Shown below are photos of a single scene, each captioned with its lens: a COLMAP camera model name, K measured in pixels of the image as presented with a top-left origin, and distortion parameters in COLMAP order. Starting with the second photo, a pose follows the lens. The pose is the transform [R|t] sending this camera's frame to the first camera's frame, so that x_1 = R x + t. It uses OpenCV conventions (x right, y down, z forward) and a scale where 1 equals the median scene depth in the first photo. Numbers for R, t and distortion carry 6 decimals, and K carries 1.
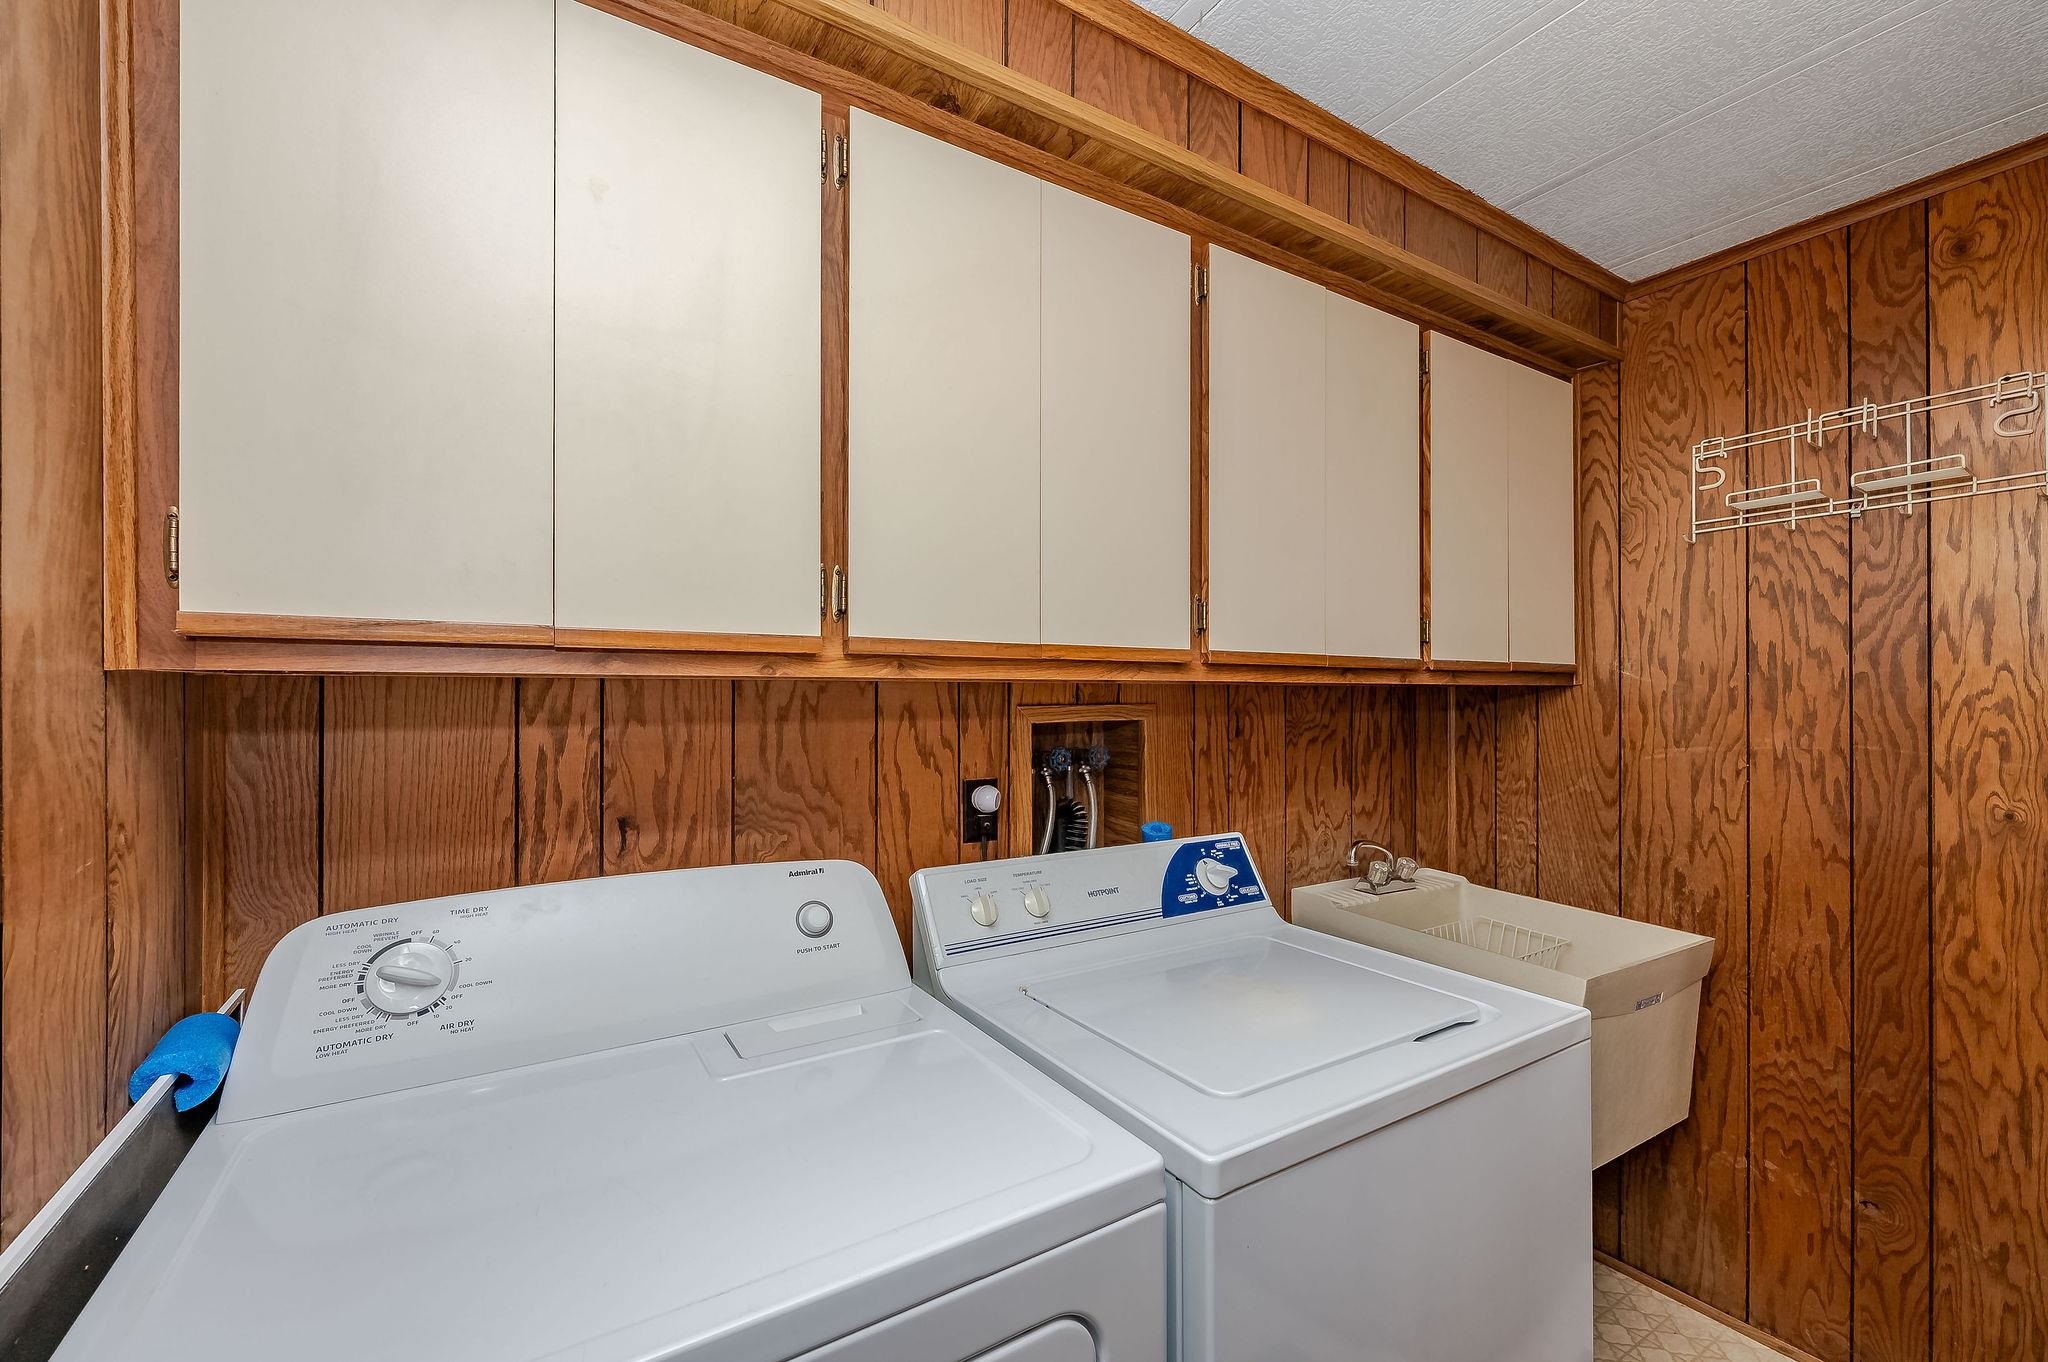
lens RADIAL K [[824.6, 0, 1022.6], [0, 824.6, 690.2], [0, 0, 1]] dist [-0.008218, 0.000160]
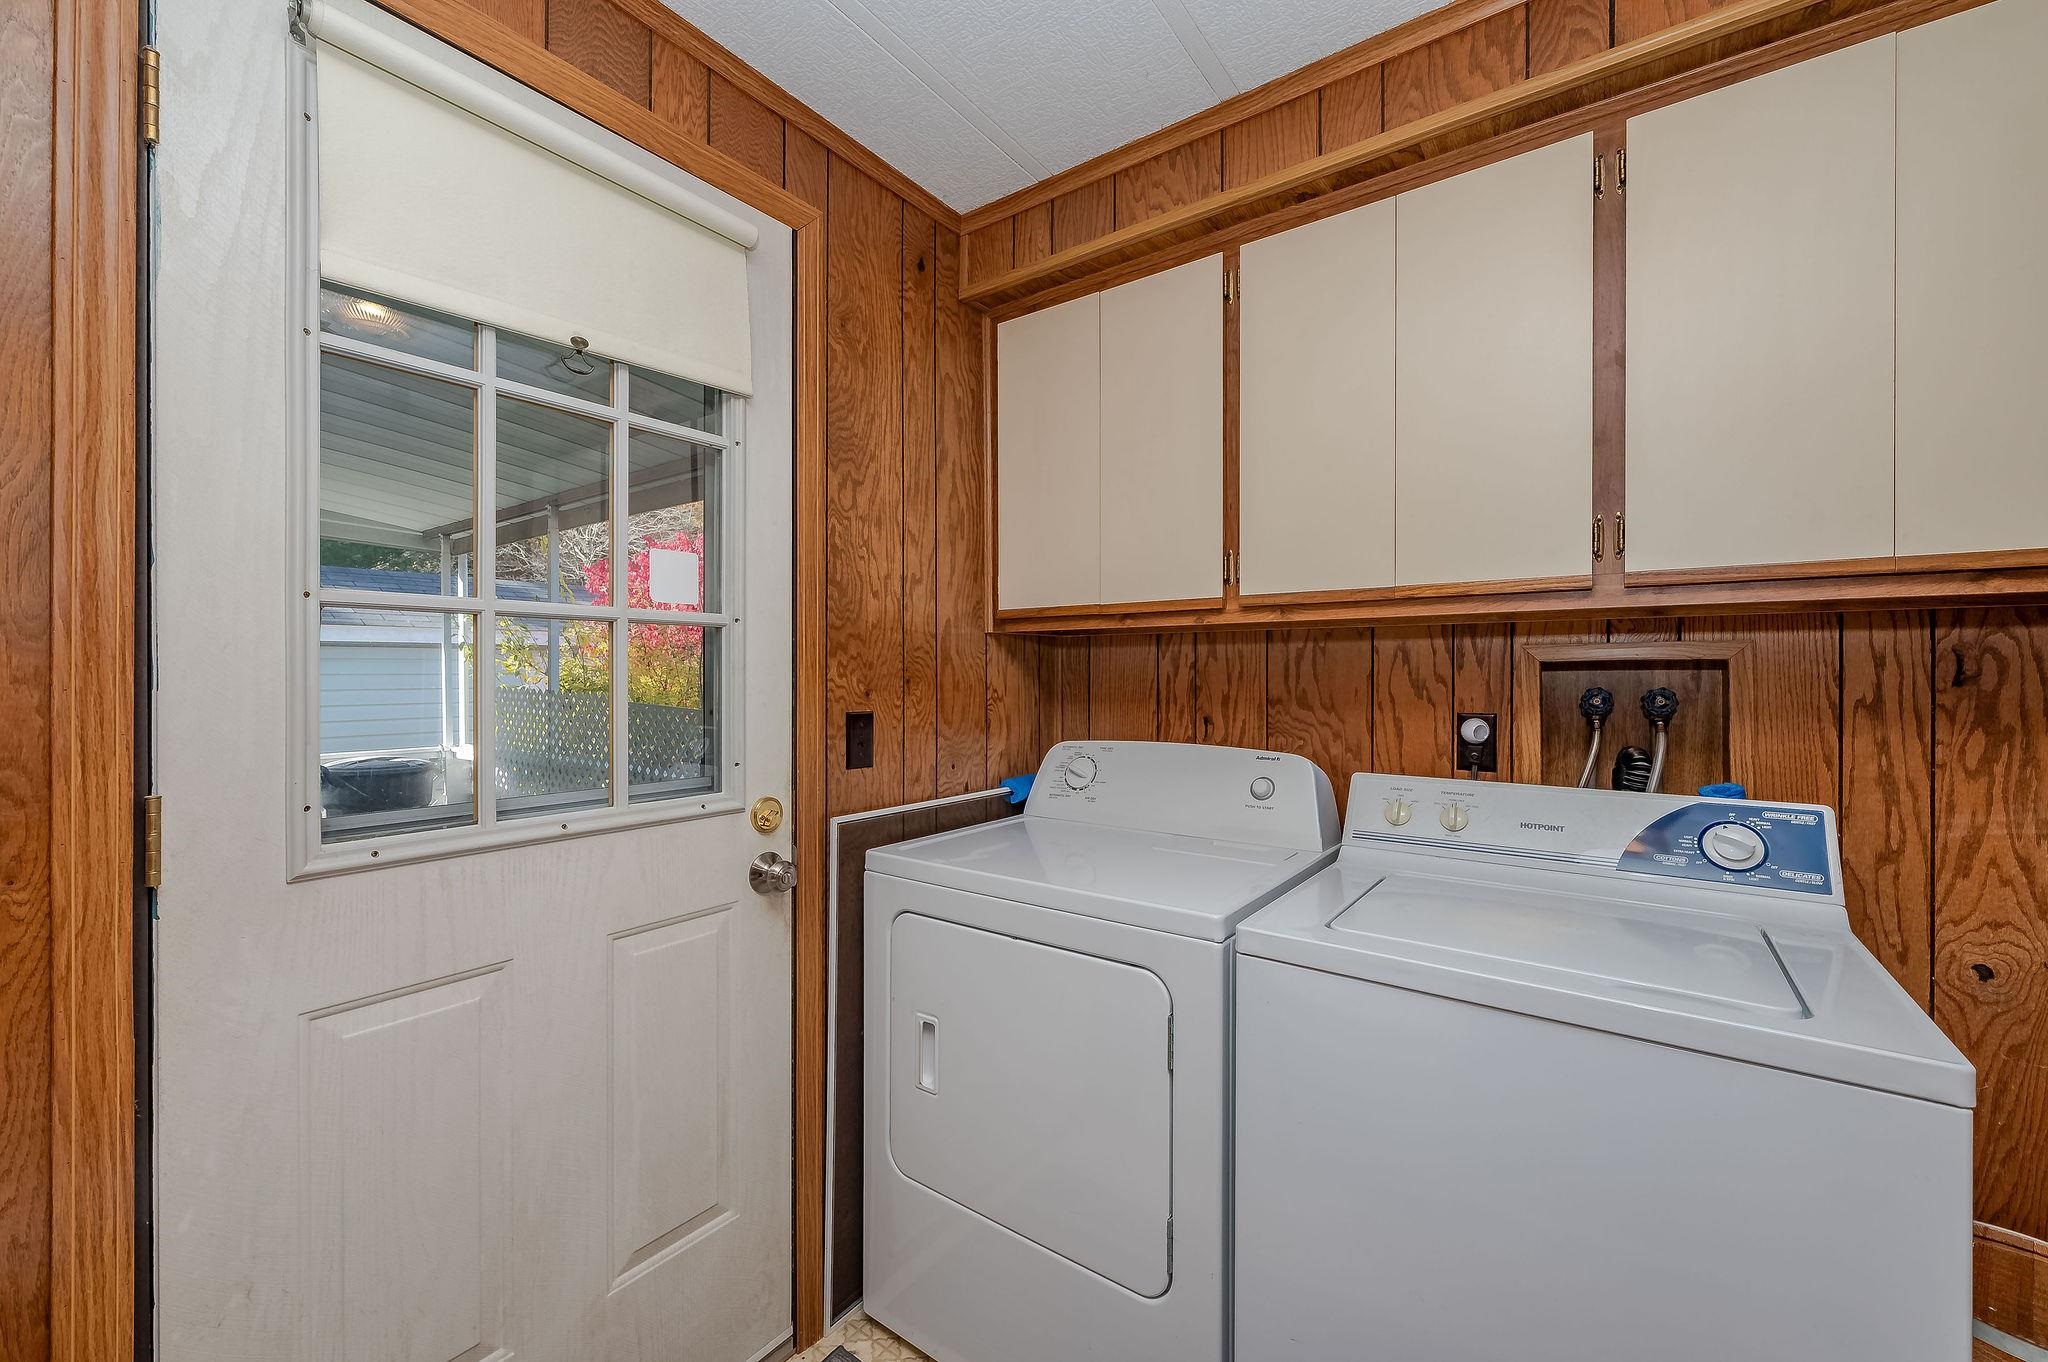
lens RADIAL K [[824.6, 0, 1003.6], [0, 824.6, 676.3], [0, 0, 1]] dist [-0.008218, 0.000160]
pose [[0.343114, 0.004567, -0.939283, 0.854310], [0.001298, 0.999985, 0.005336, 0.060272], [0.939293, -0.003050, 0.343103, 0.051037]]
